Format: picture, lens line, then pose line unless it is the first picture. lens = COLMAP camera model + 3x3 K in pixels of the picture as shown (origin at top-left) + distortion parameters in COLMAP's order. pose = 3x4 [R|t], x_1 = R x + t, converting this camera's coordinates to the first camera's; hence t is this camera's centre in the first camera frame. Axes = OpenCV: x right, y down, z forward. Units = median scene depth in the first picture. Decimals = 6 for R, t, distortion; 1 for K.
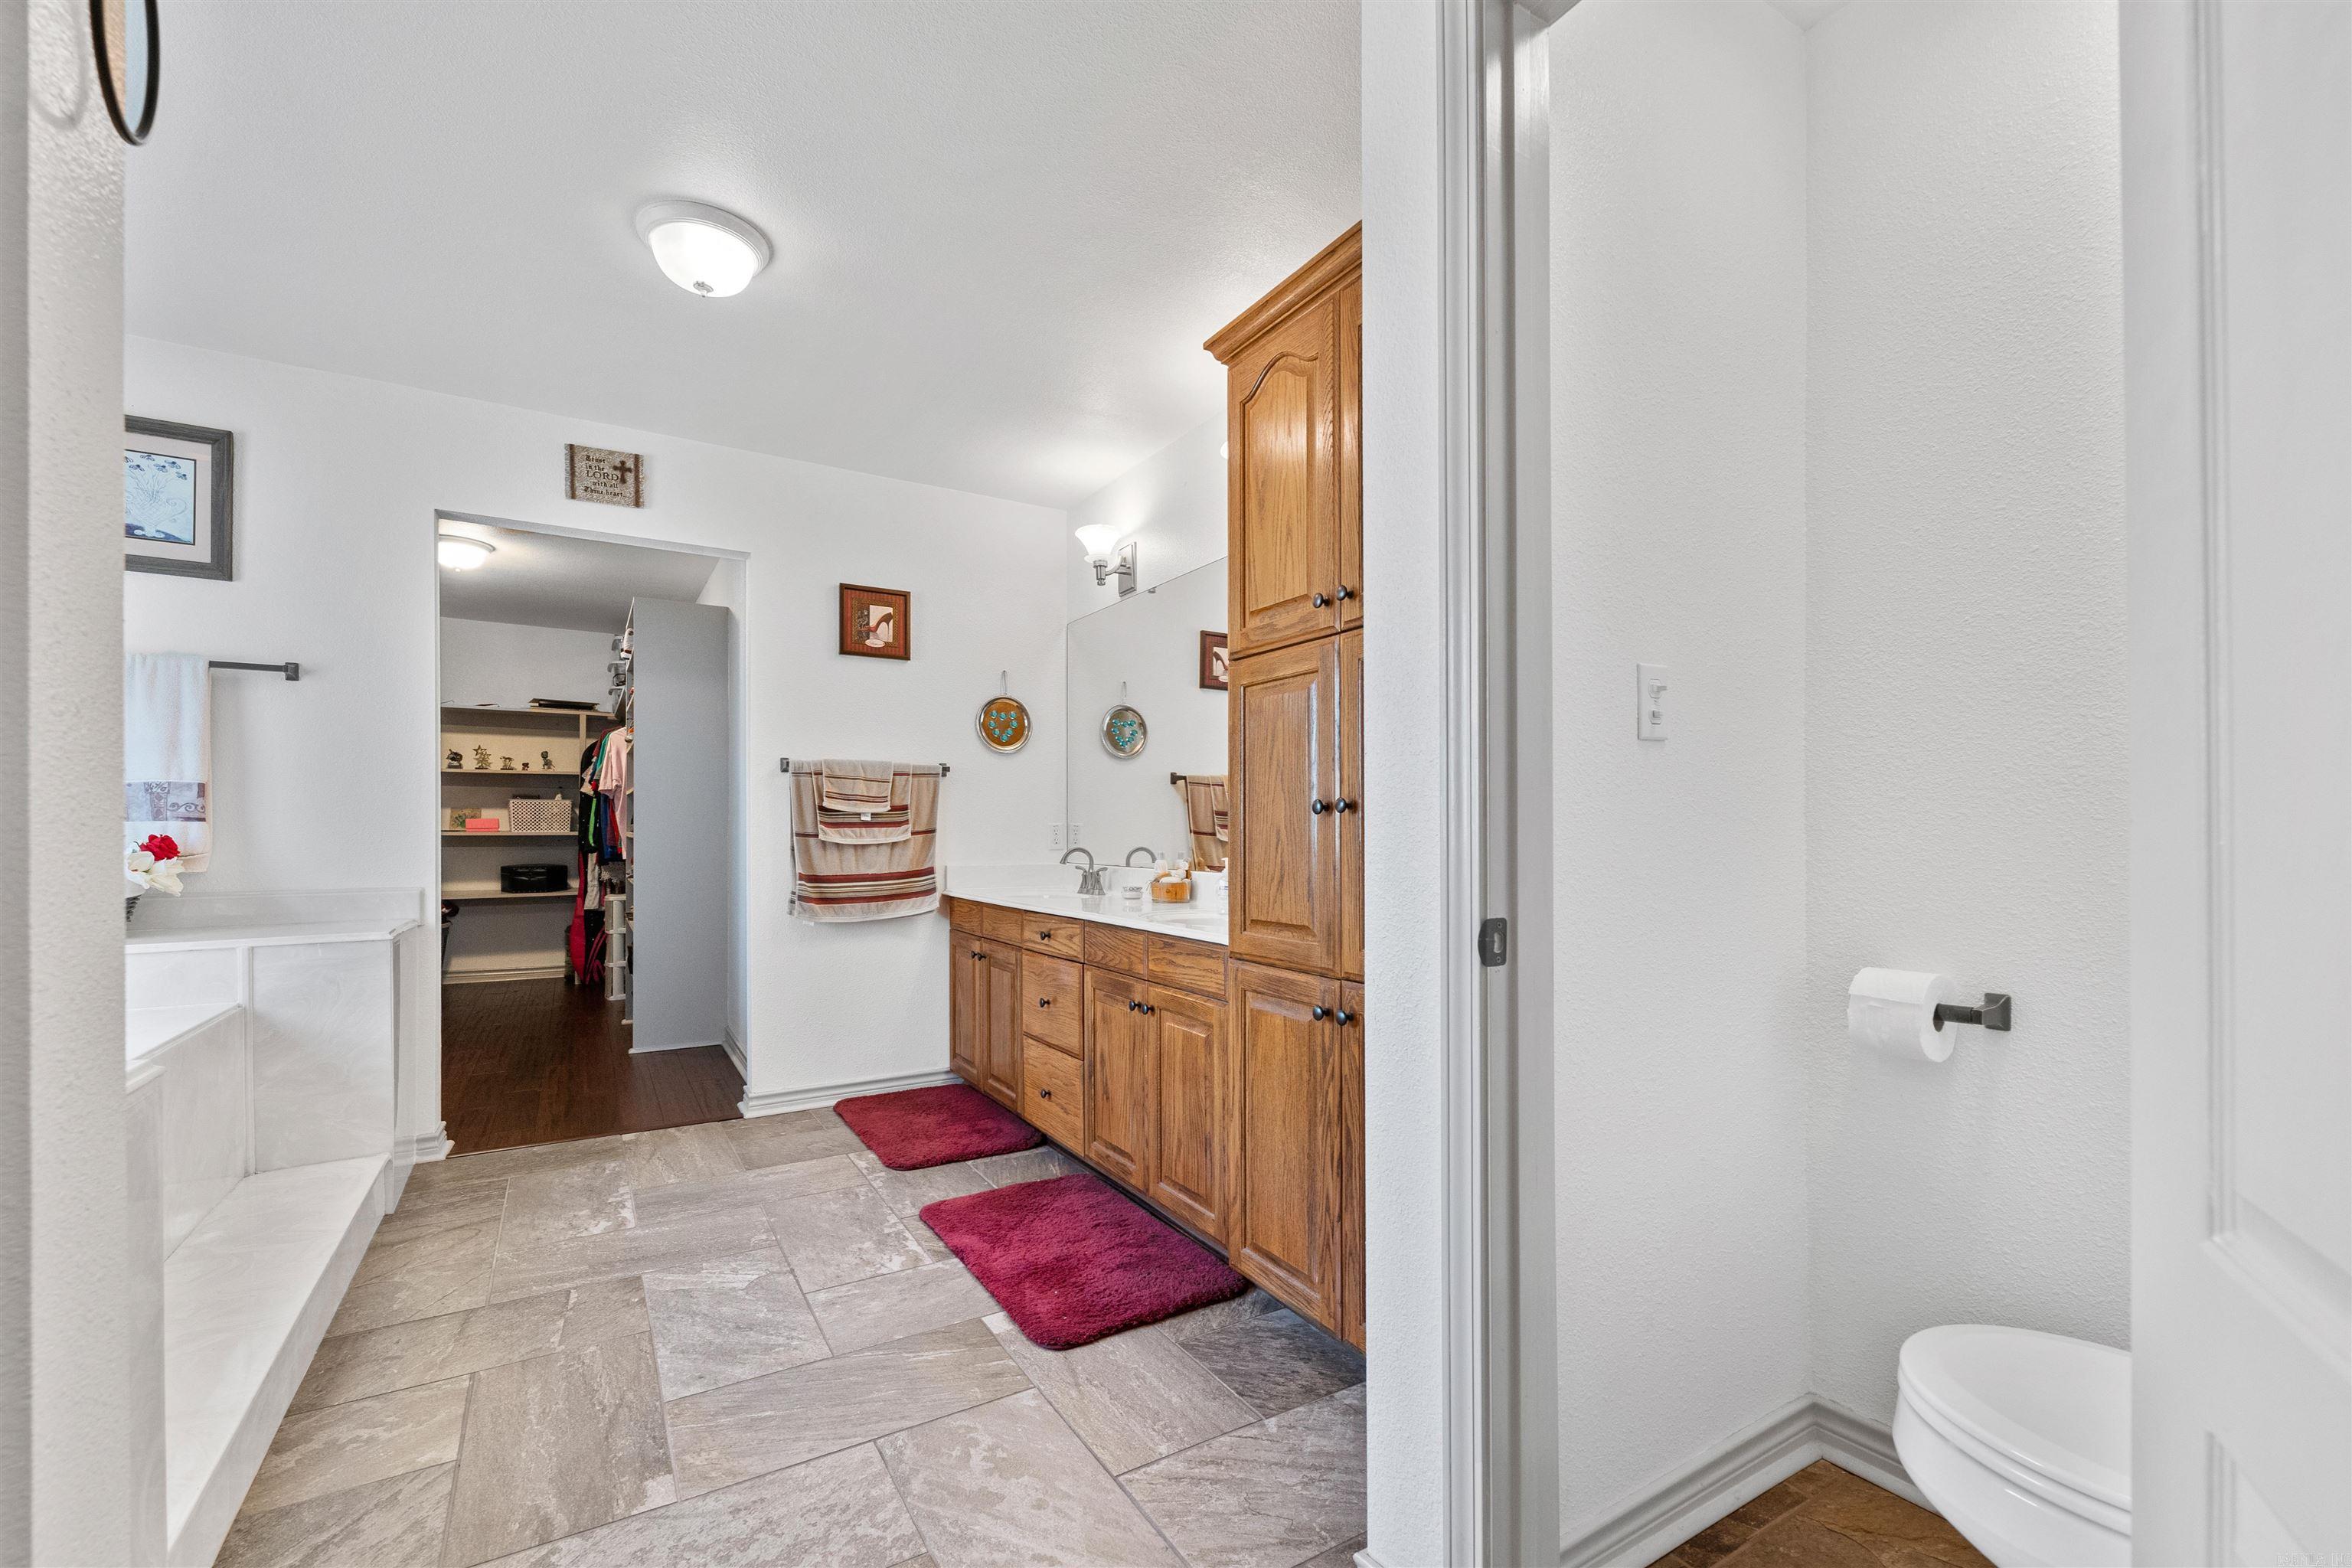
lens RADIAL K [[969.5, 0, 1172.4], [0, 969.5, 819.8], [0, 0, 1]] dist [0.000970, 0.000640]
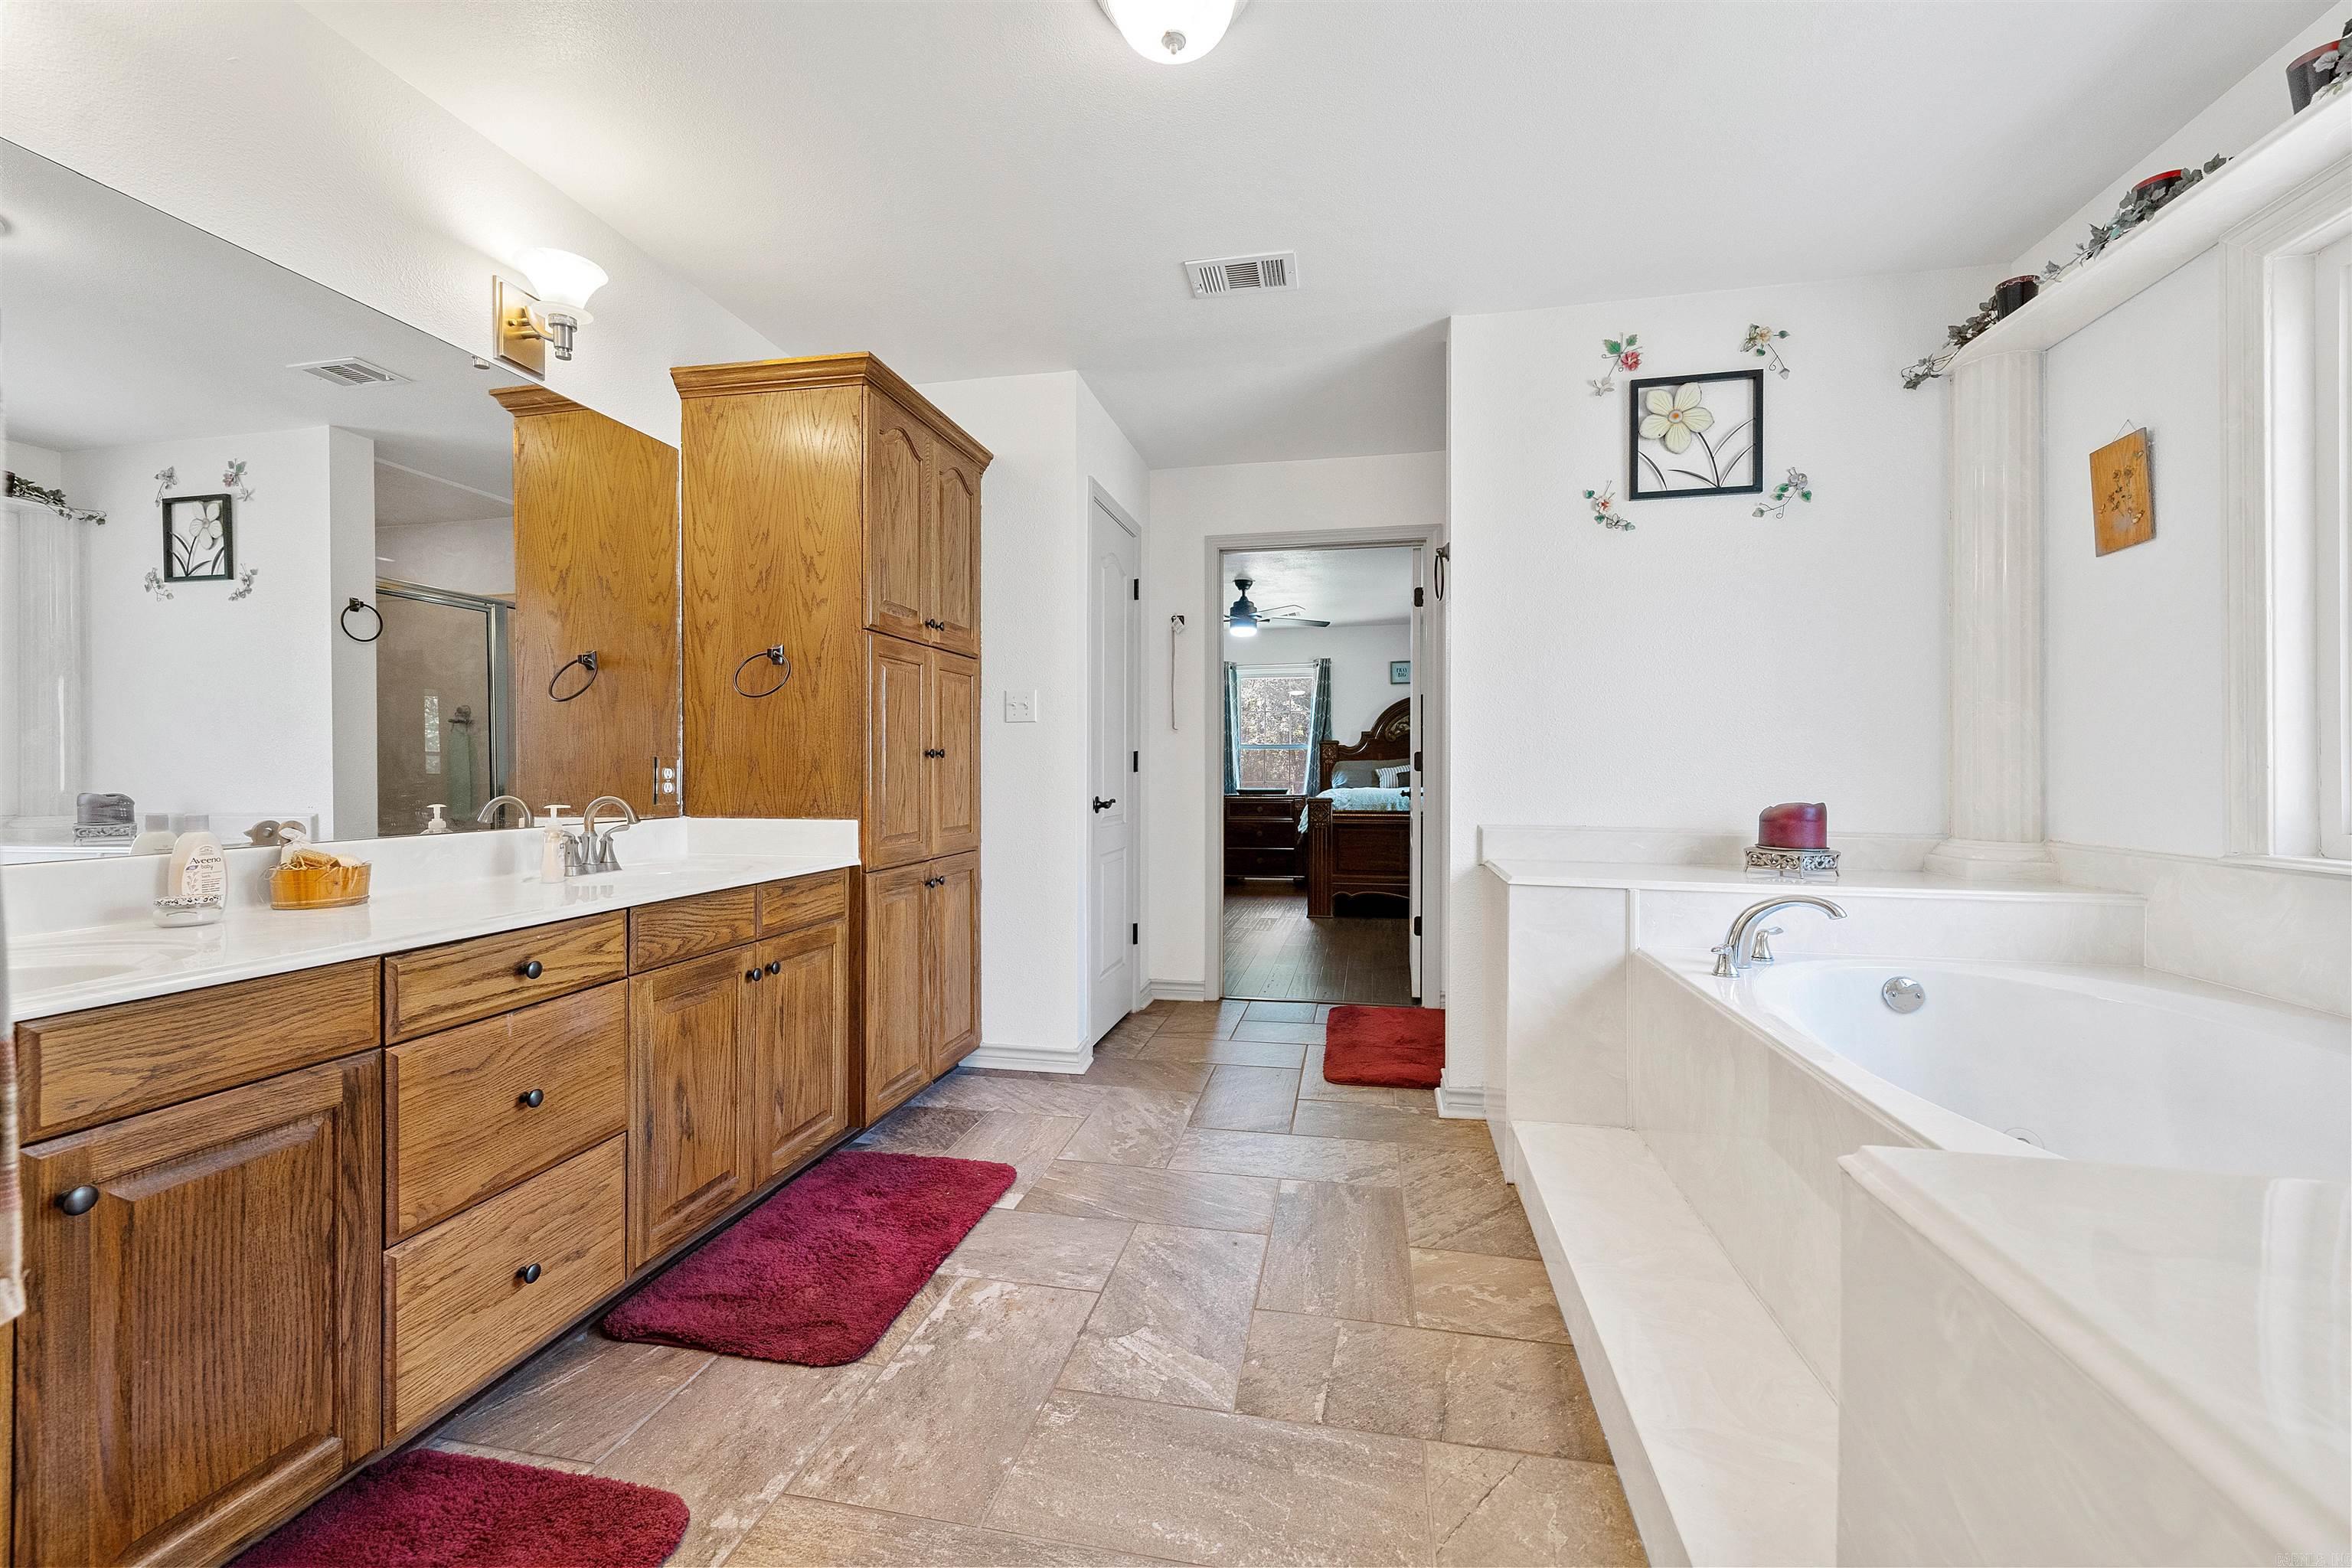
lens RADIAL K [[969.5, 0, 1159.7], [0, 969.5, 773.5], [0, 0, 1]] dist [0.000970, 0.000640]
pose [[-0.721871, -0.005193, 0.692008, -0.876069], [-0.009682, 0.999950, -0.002595, 0.015730], [-0.691959, -0.008573, -0.721885, 1.369130]]
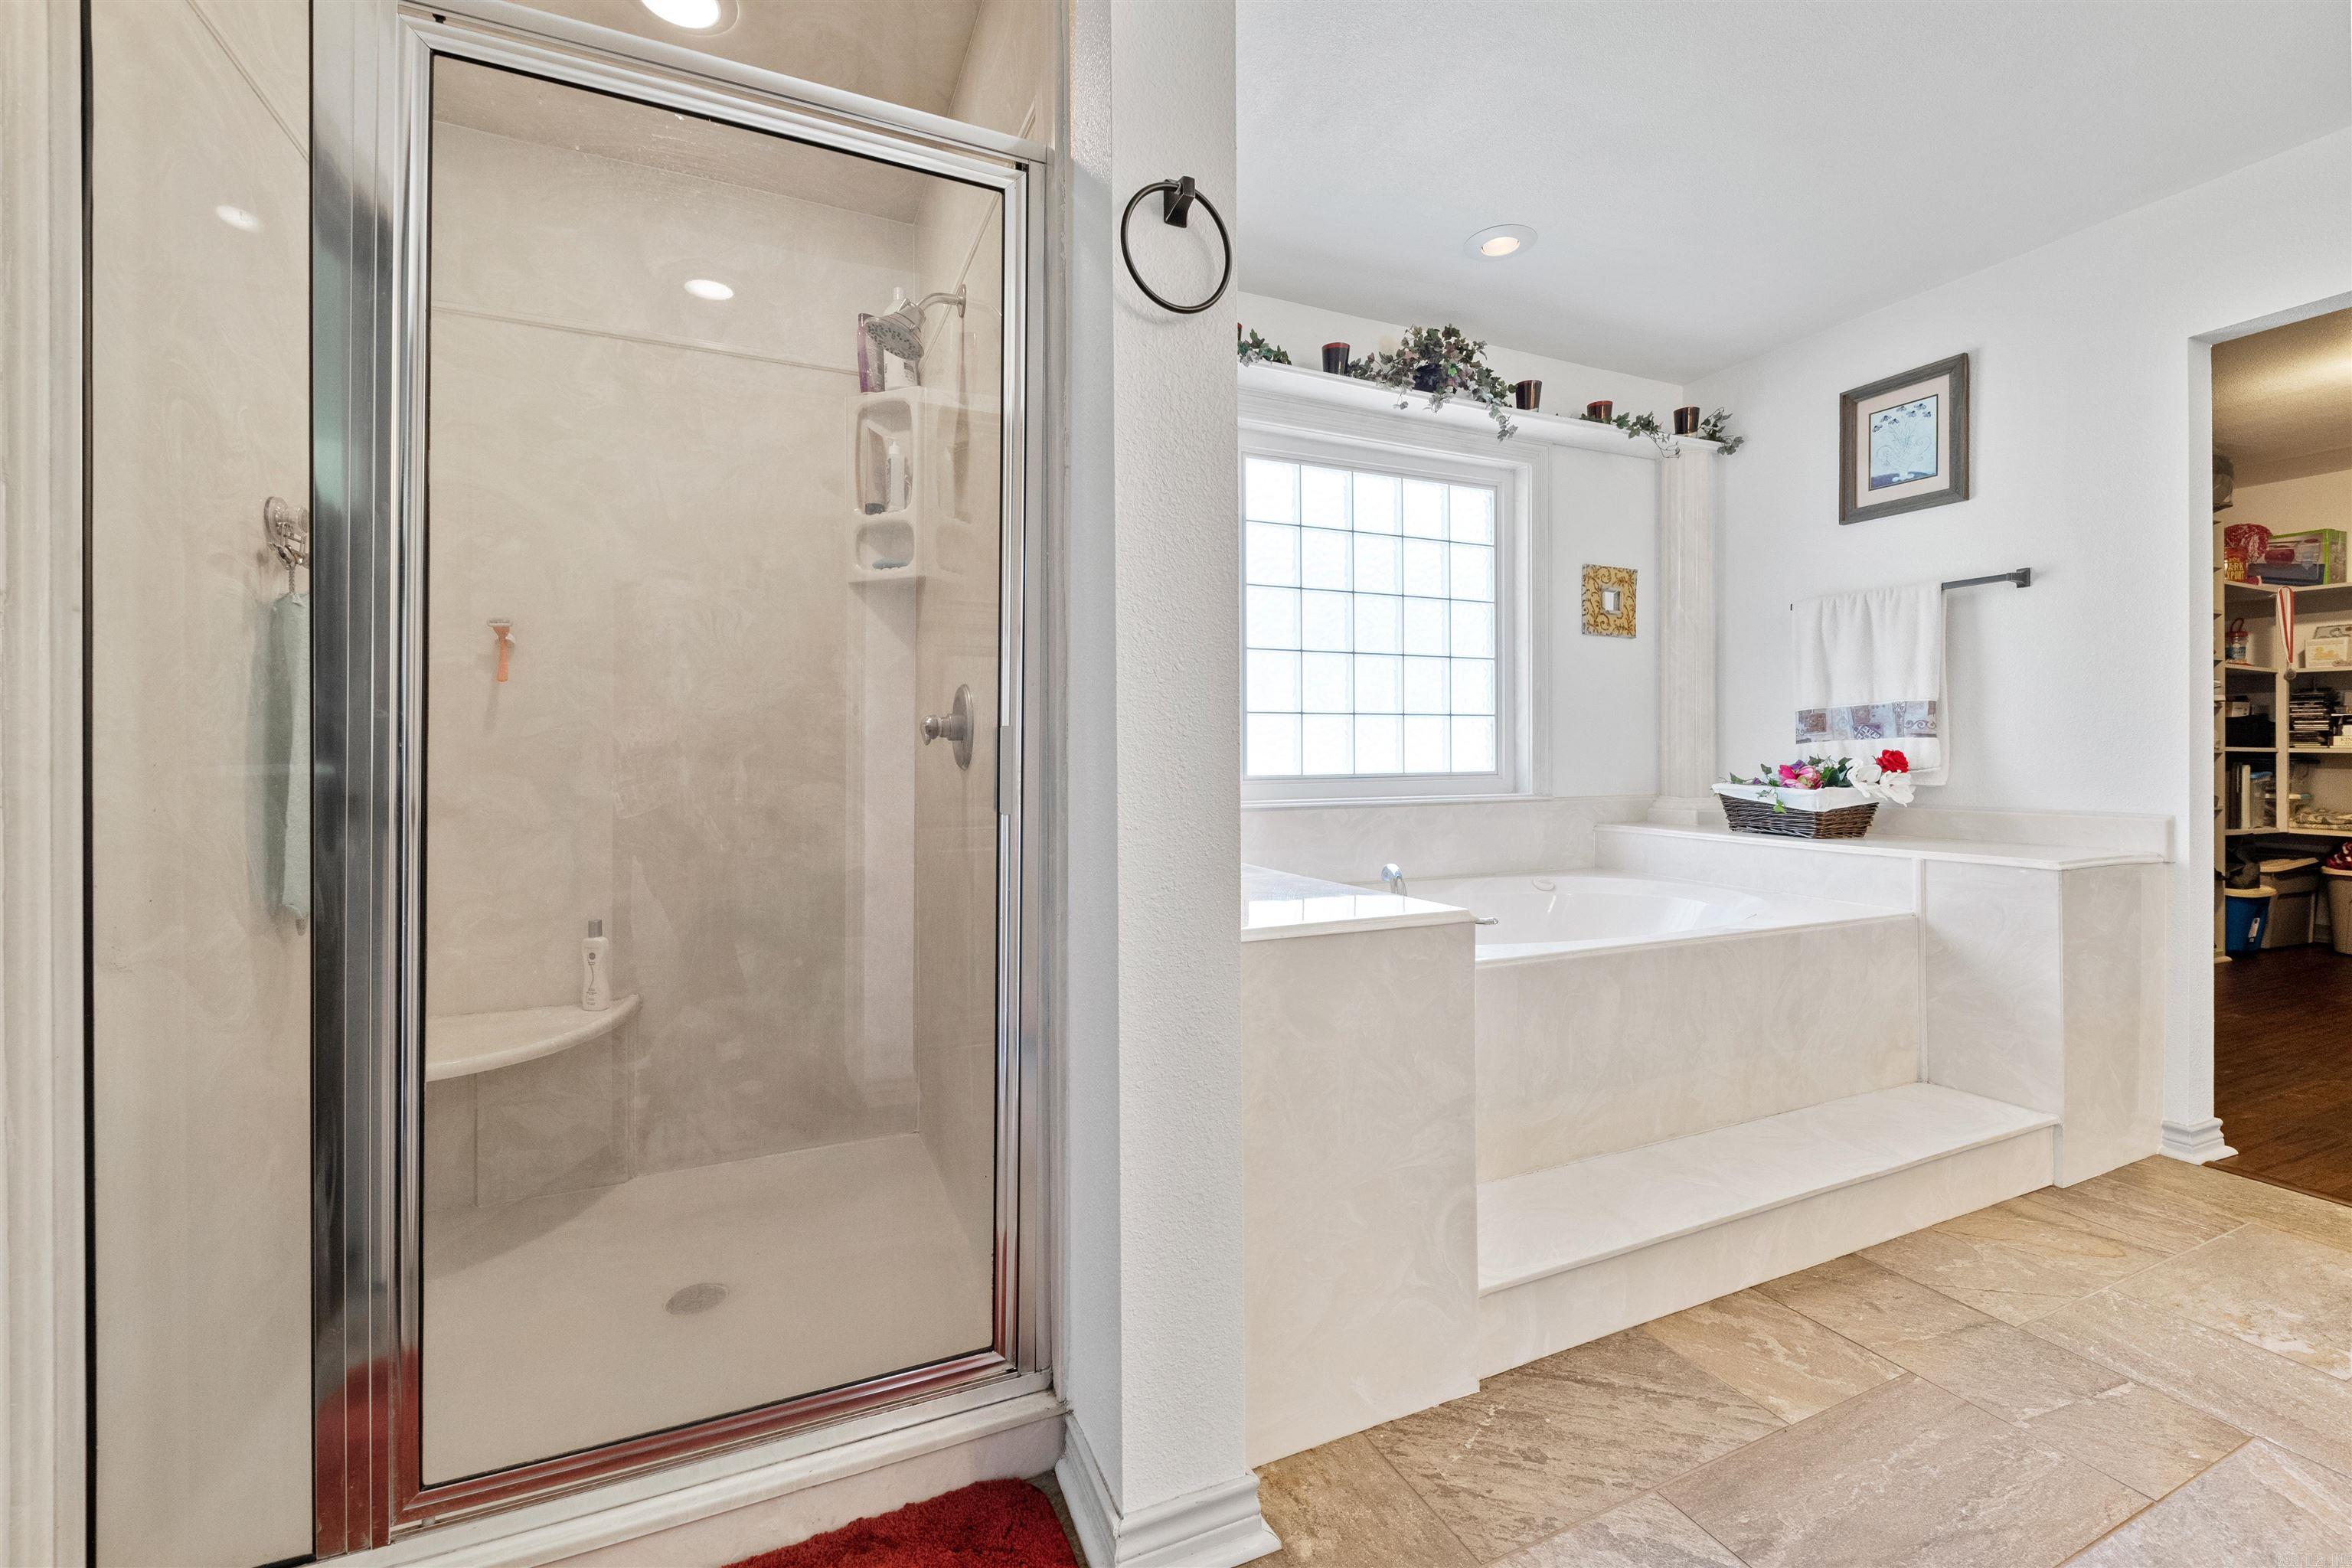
lens RADIAL K [[969.5, 0, 1184.1], [0, 969.5, 753.0], [0, 0, 1]] dist [0.000970, 0.000640]
pose [[-0.123517, -0.001561, -0.992341, 0.153489], [0.013057, 0.999910, -0.003199, 0.012078], [0.992257, -0.013352, -0.123486, 0.345826]]
